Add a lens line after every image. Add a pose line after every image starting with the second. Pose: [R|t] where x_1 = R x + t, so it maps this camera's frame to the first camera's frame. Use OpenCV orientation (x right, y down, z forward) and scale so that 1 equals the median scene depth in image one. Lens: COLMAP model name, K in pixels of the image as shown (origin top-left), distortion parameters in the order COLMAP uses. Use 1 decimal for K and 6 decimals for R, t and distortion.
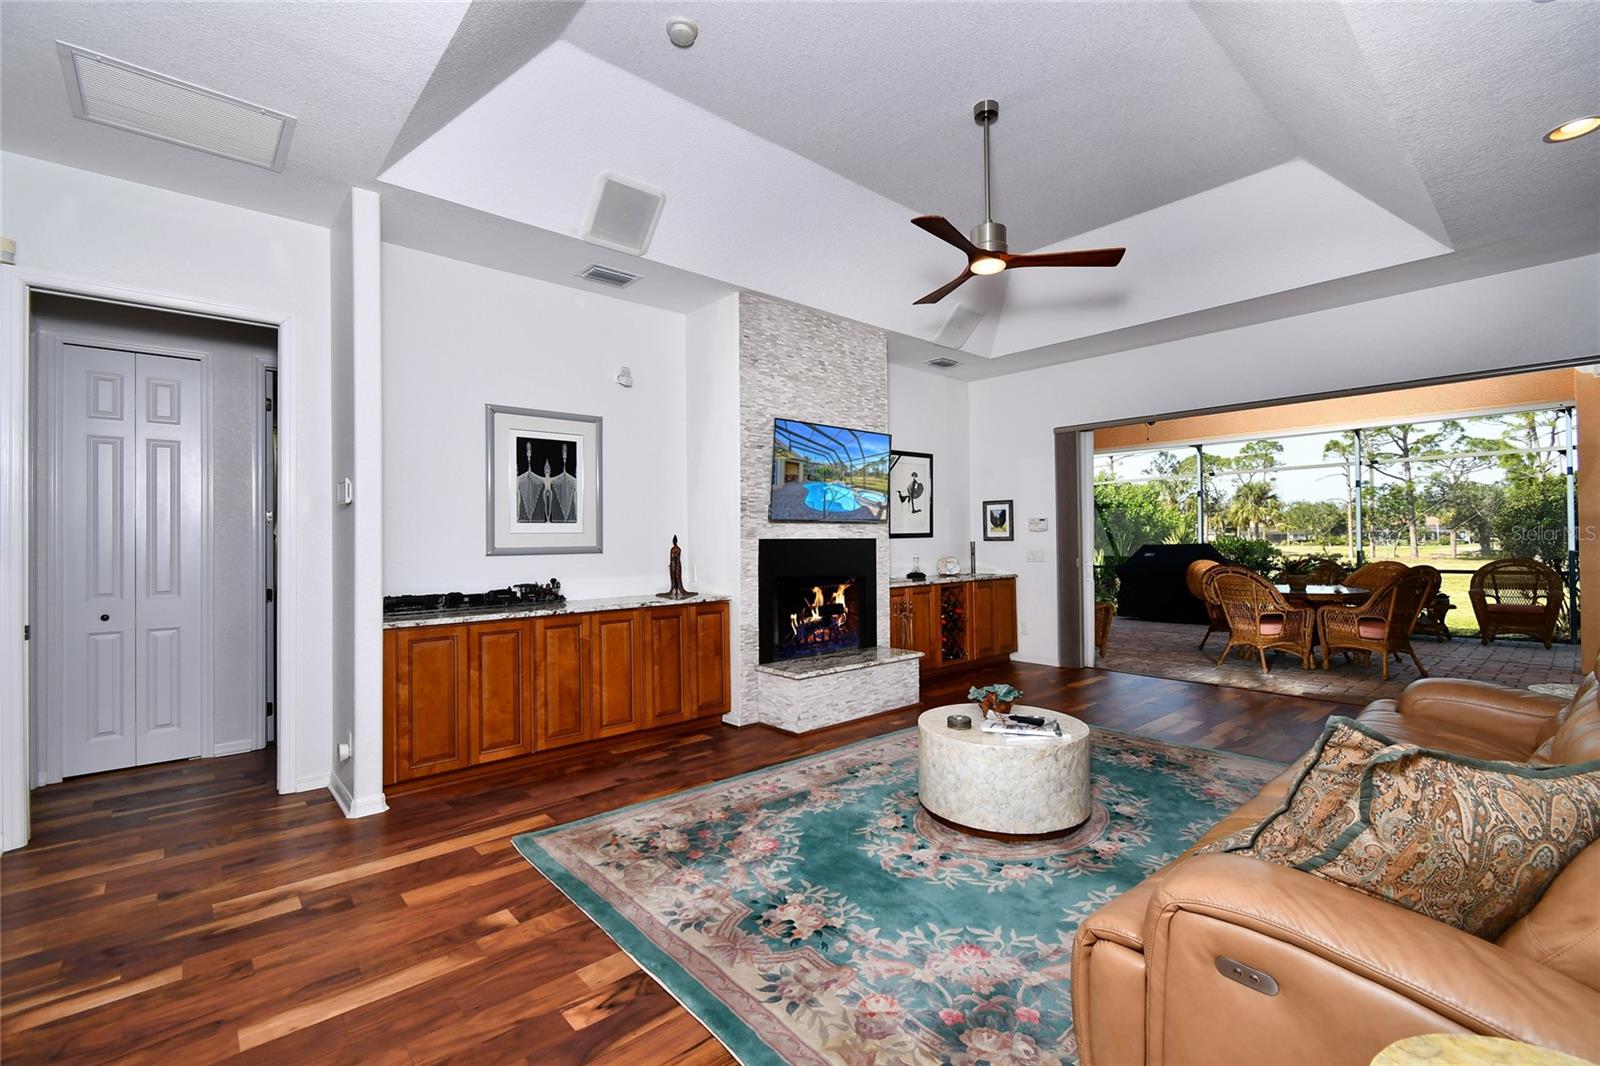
lens RADIAL K [[701.2, 0, 803.7], [0, 701.2, 531.3], [0, 0, 1]] dist [-0.000111, -0.000305]
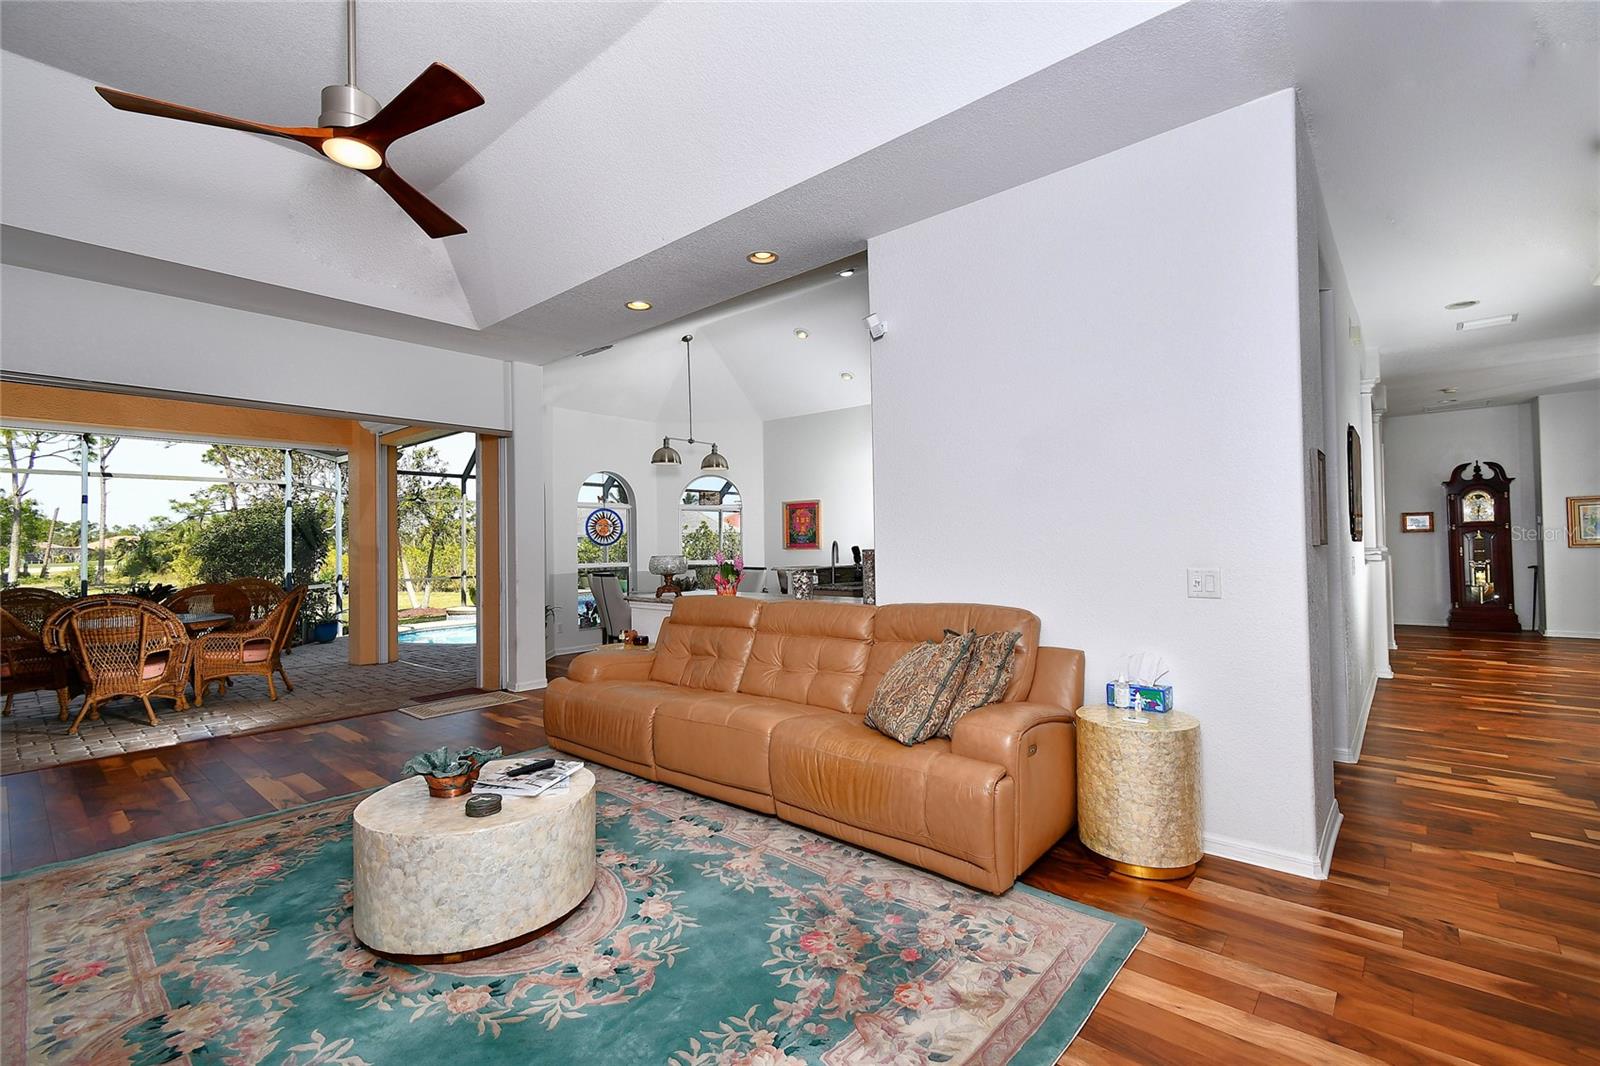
lens RADIAL K [[701.2, 0, 803.7], [0, 701.2, 531.3], [0, 0, 1]] dist [-0.000111, -0.000305]
pose [[-0.132937, 0.034776, 0.990514, -0.198937], [0.004410, 0.999395, -0.034496, 0.006807], [-0.991115, -0.000218, -0.133010, 0.282372]]
